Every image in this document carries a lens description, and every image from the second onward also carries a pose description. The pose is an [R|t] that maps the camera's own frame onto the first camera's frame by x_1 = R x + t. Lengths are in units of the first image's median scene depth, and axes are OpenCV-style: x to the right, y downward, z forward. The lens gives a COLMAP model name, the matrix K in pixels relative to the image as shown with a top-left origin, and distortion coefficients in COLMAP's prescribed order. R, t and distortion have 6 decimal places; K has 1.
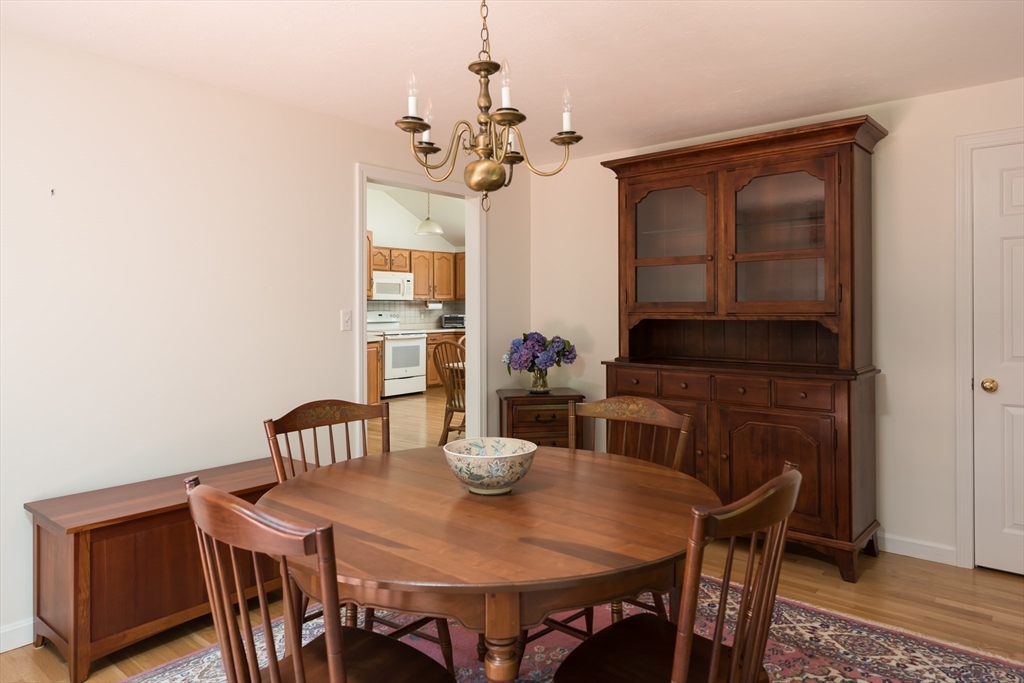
lens RADIAL K [[650.0, 0, 511.4], [0, 650.0, 338.1], [0, 0, 1]] dist [0.038327, 0.000802]
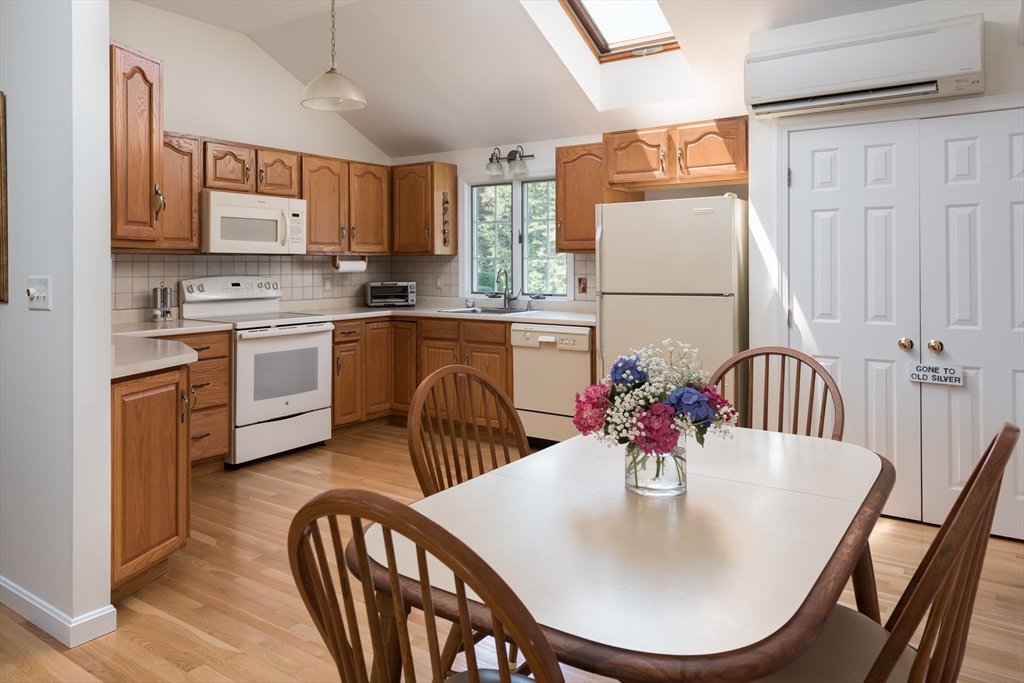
lens RADIAL K [[677.1, 0, 524.4], [0, 677.1, 280.6], [0, 0, 1]] dist [0.003406, -0.000181]
pose [[0.993470, -0.001317, 0.114086, -0.044667], [0.004108, 0.999698, -0.024238, -0.025159], [-0.114020, 0.024548, 0.993175, 0.470718]]
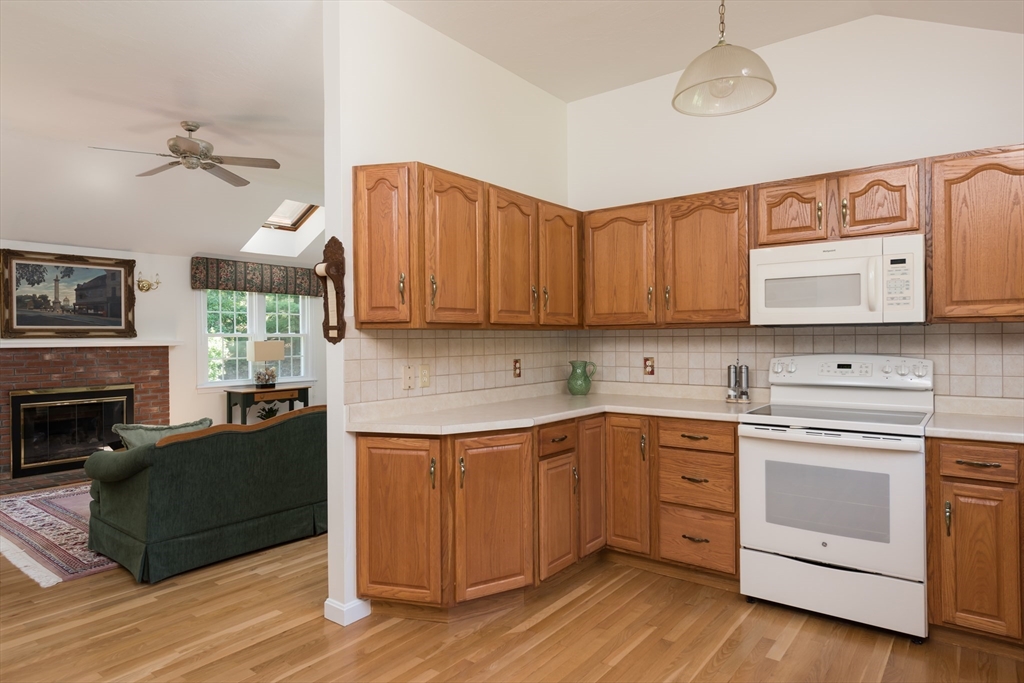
lens RADIAL K [[618.8, 0, 511.2], [0, 618.8, 345.9], [0, 0, 1]] dist [0.002831, -0.001759]
pose [[0.051353, 0.015460, -0.998561, 0.129408], [-0.041809, 0.999037, 0.013317, -0.043320], [0.997805, 0.041065, 0.051950, 0.796490]]
